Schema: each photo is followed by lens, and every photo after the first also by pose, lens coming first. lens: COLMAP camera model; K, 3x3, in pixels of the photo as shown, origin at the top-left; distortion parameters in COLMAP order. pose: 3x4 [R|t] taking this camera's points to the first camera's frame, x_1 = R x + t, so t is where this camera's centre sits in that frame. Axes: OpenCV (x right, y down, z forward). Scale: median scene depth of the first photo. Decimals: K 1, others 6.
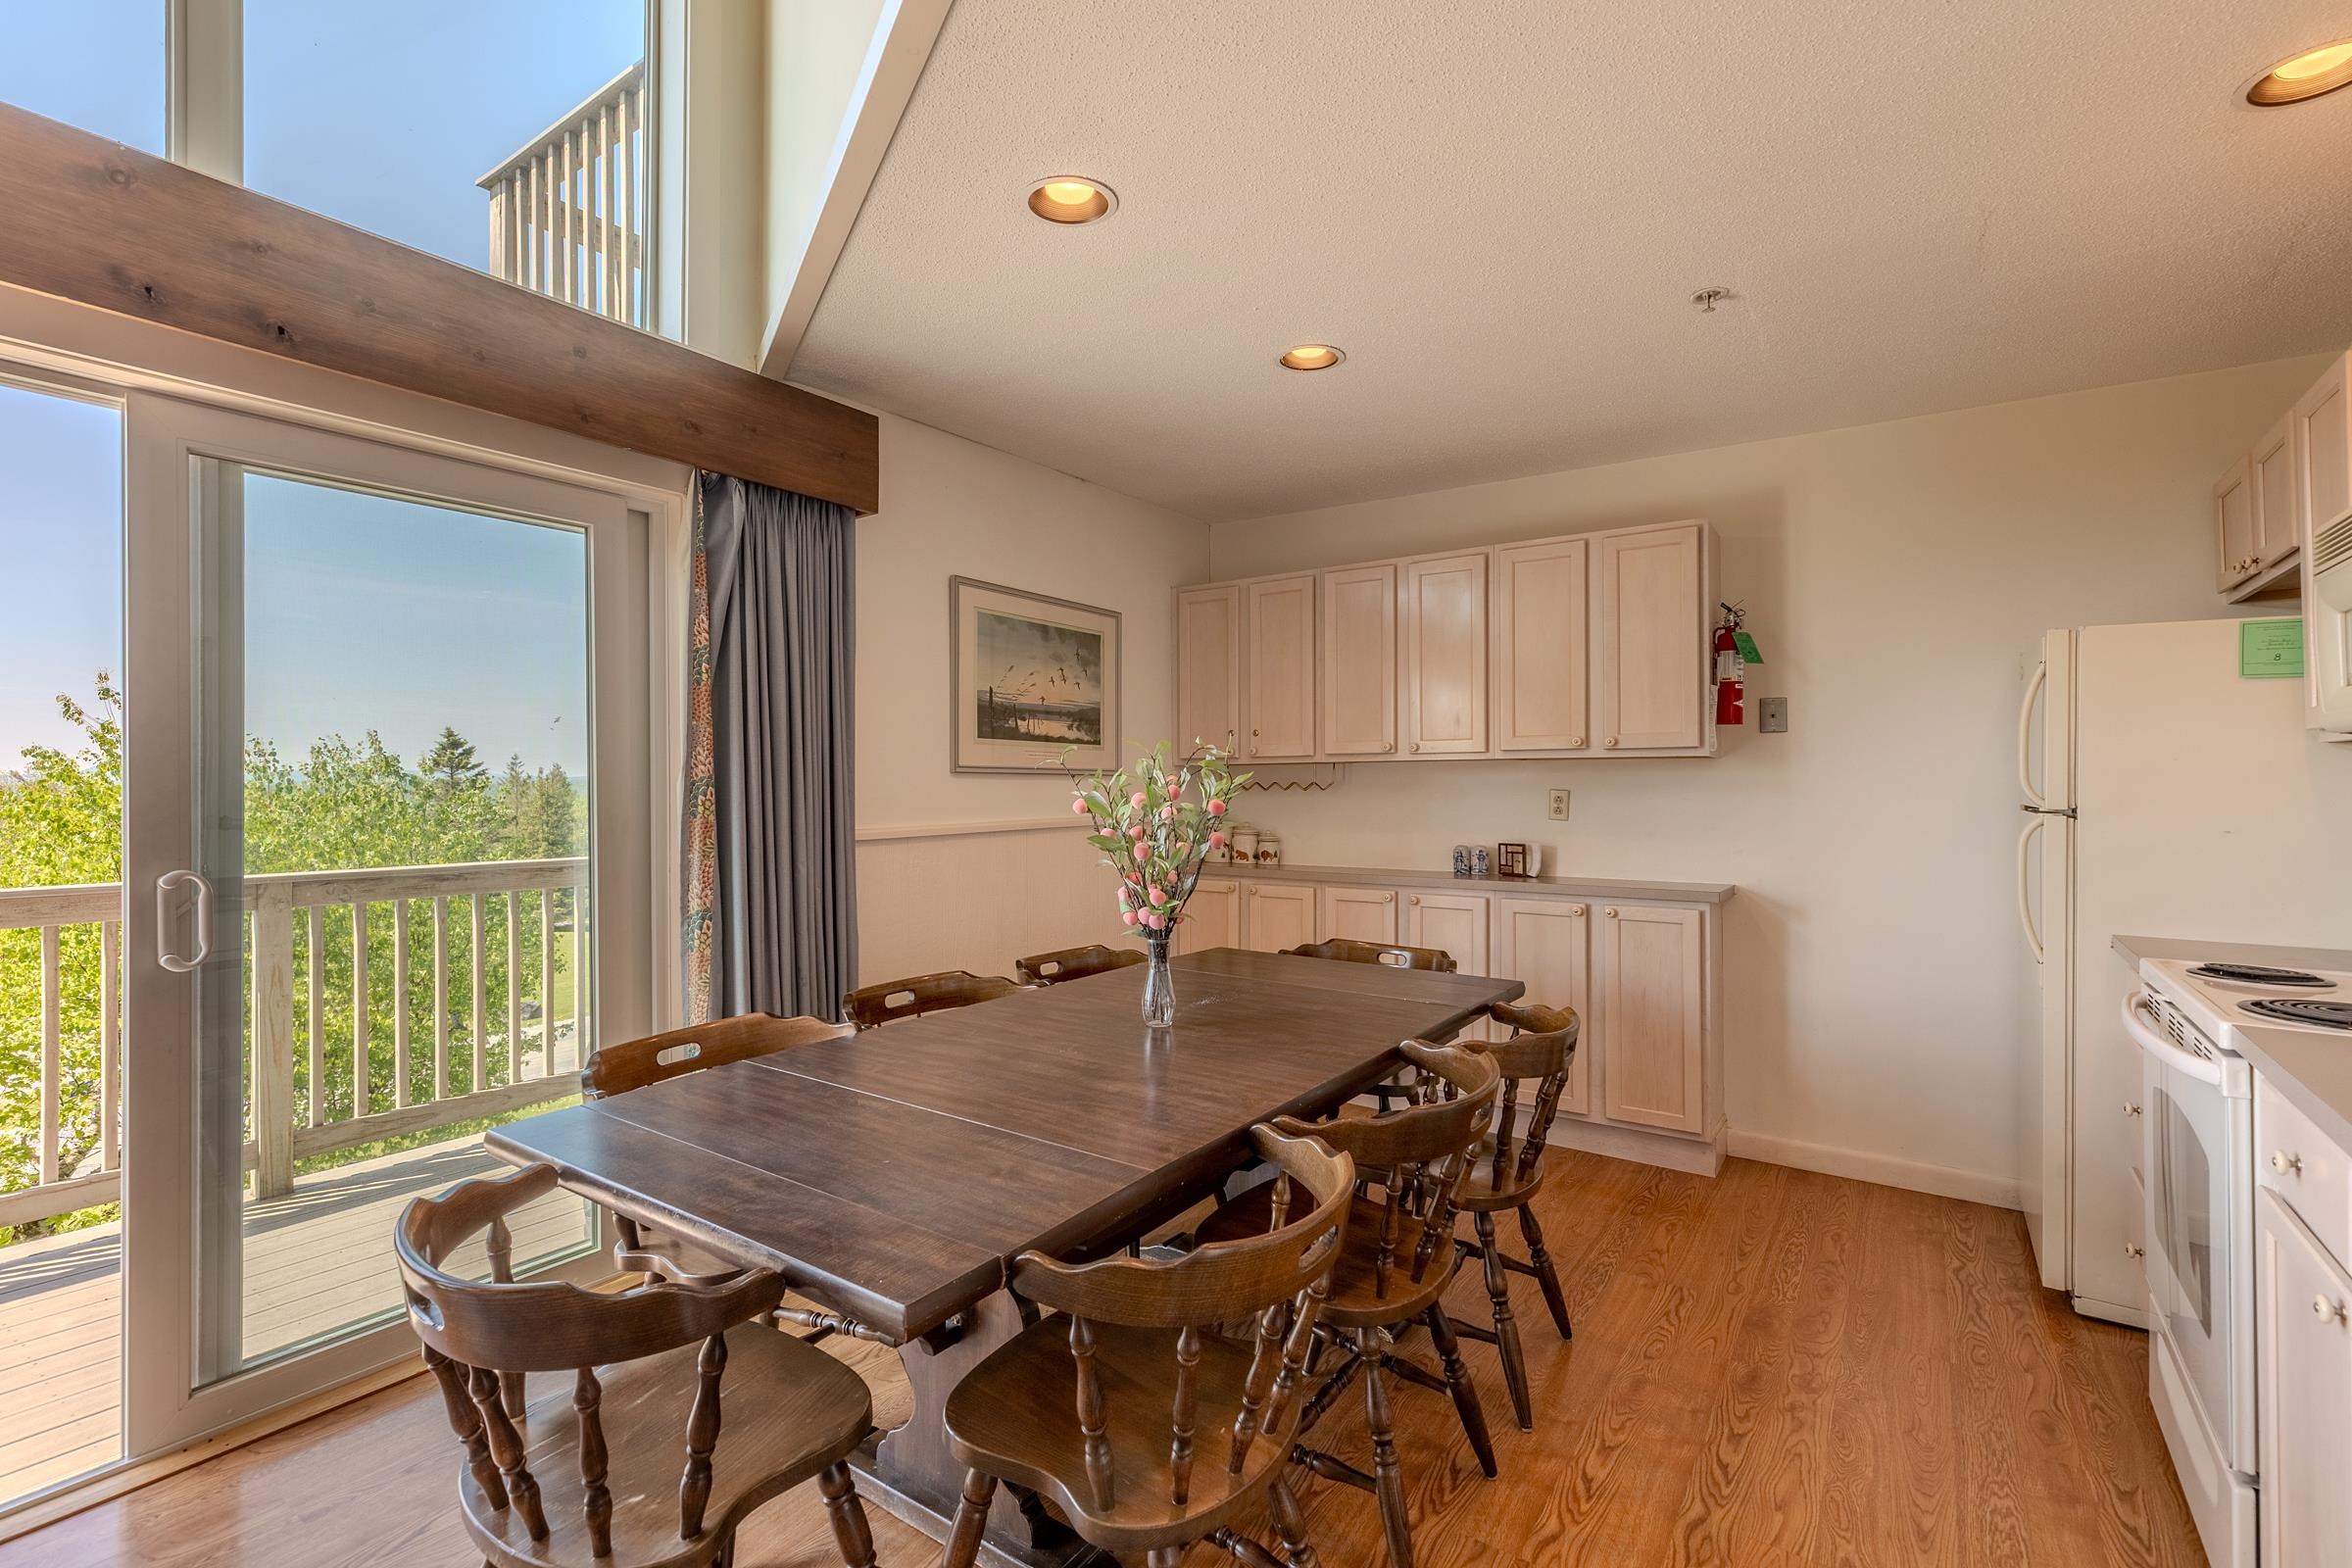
lens RADIAL K [[1065.3, 0, 1169.4], [0, 1065.3, 773.3], [0, 0, 1]] dist [0.005564, 0.000741]
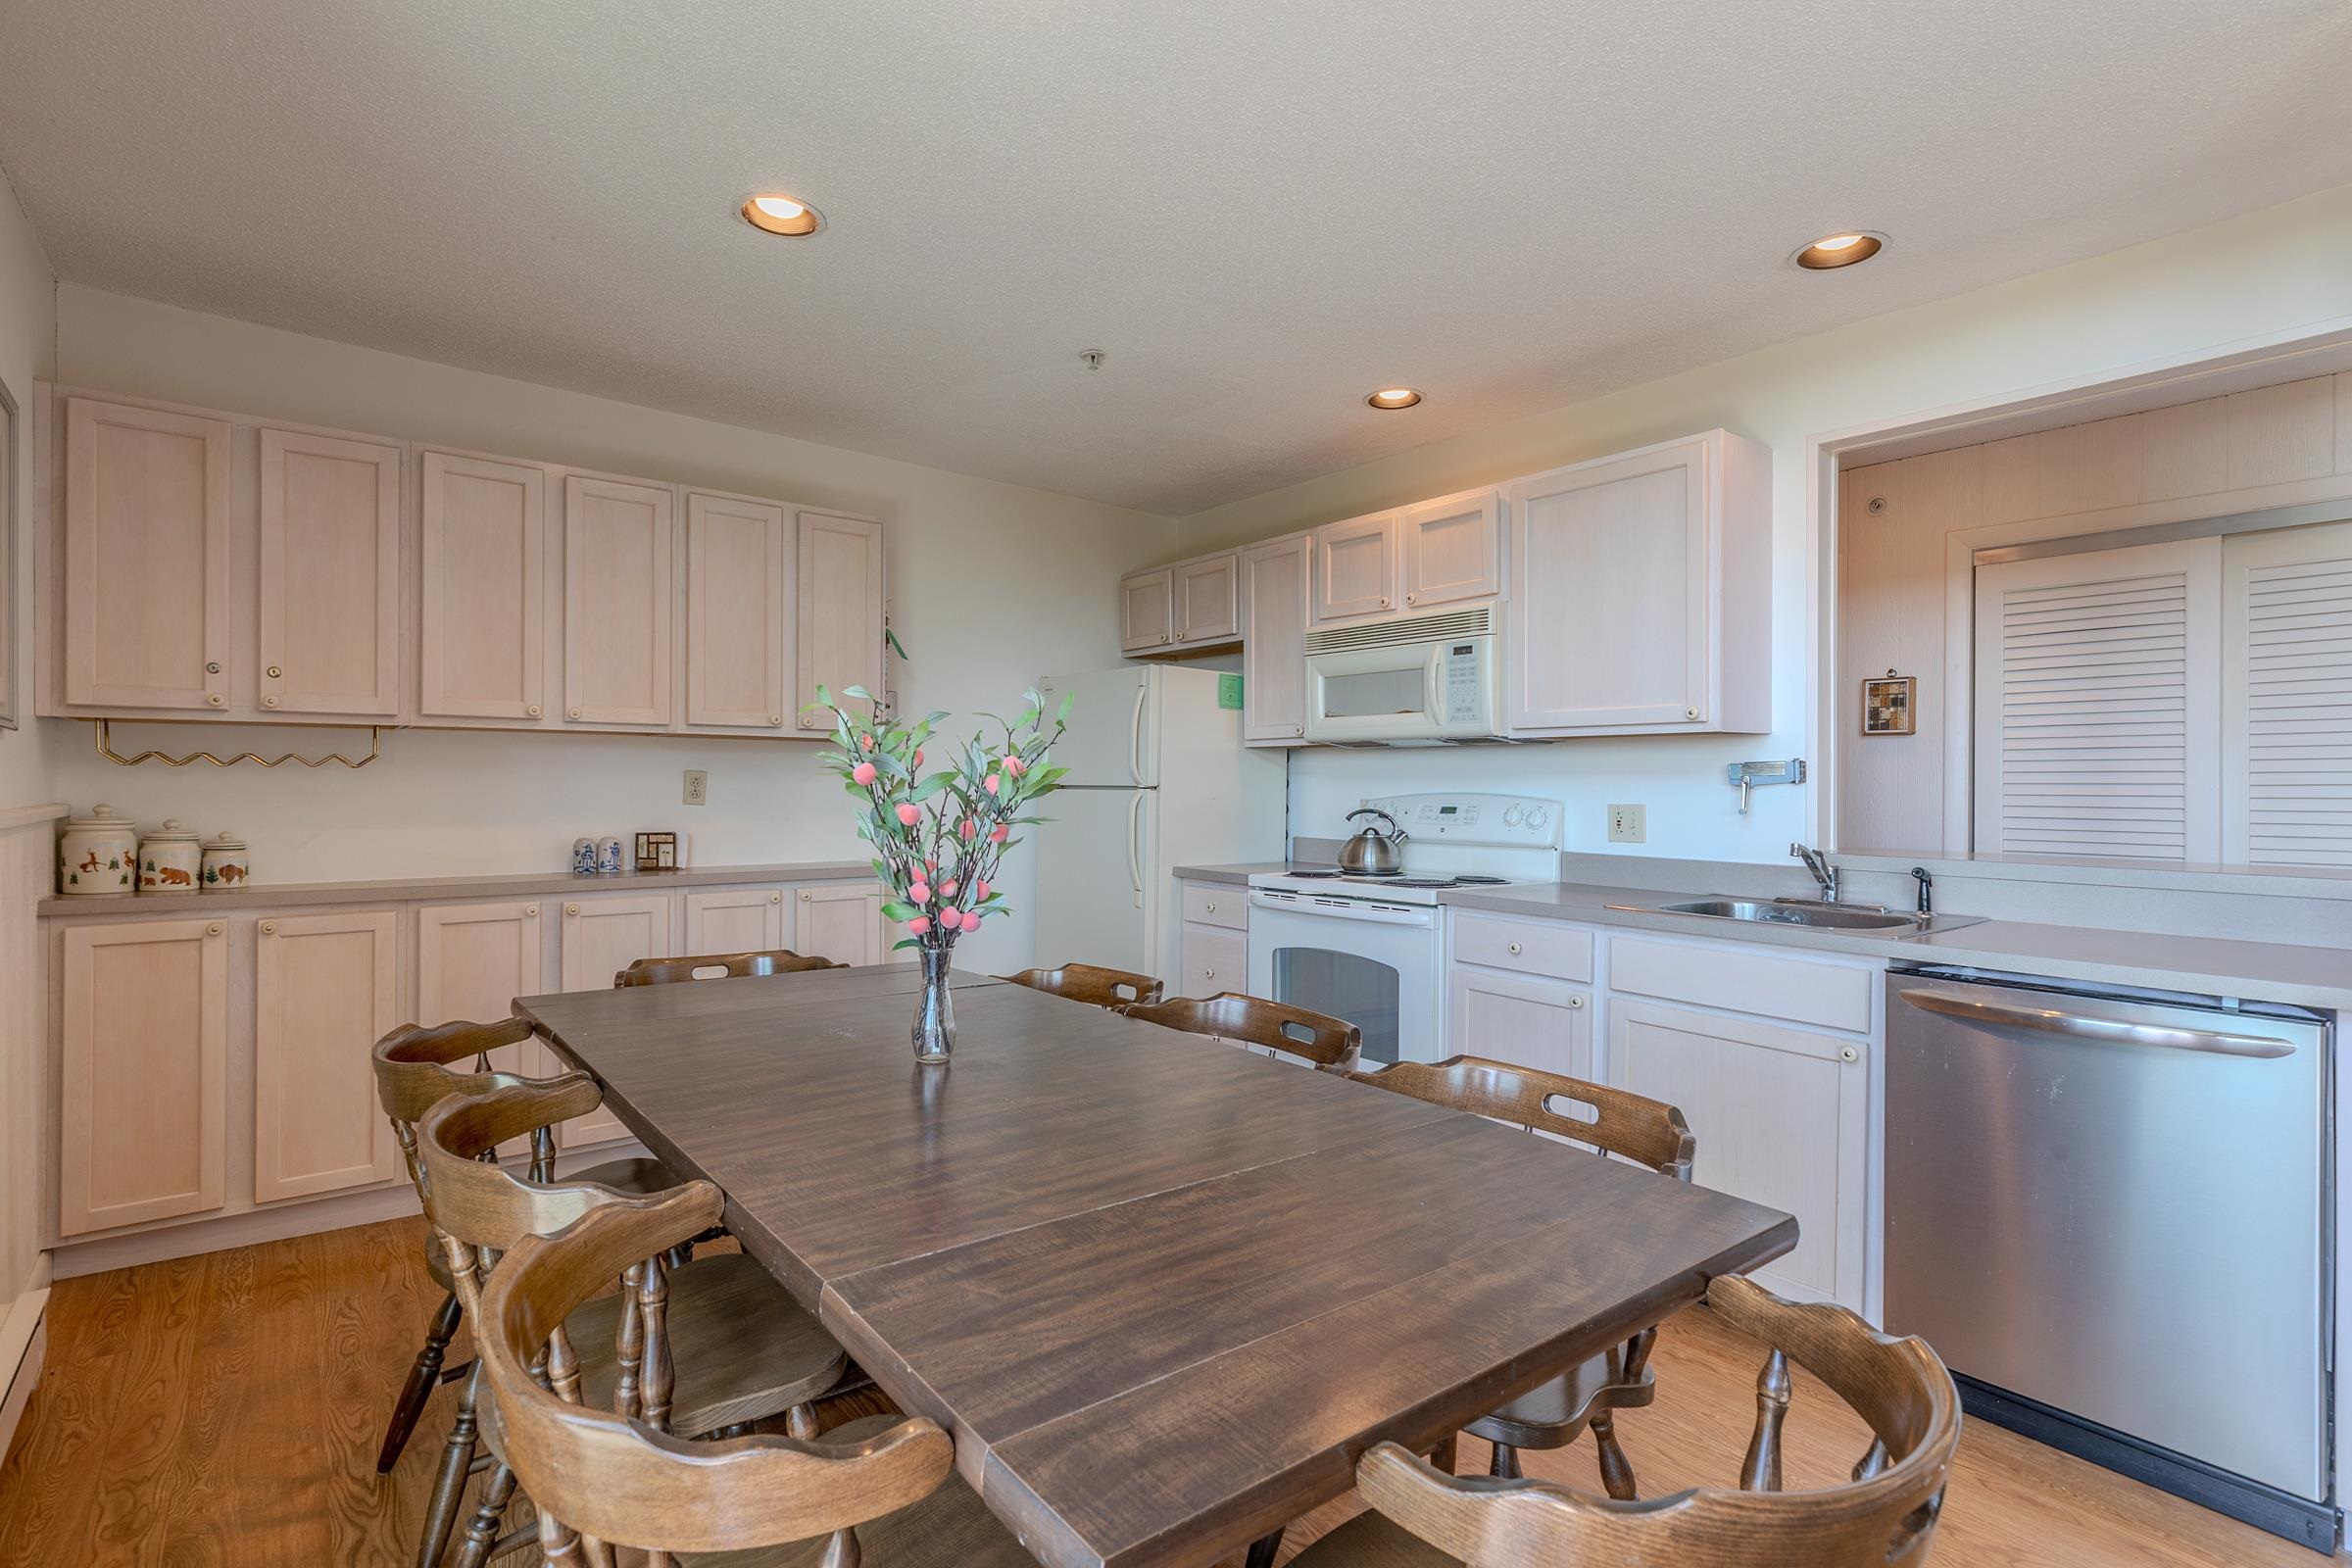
lens RADIAL K [[1107.4, 0, 1142.8], [0, 1107.4, 767.8], [0, 0, 1]] dist [0.013444, 0.000698]
pose [[0.300631, 0.018781, 0.953556, -0.463962], [-0.017519, 0.999746, -0.014168, 0.021094], [-0.953580, -0.012446, 0.300883, 0.390301]]
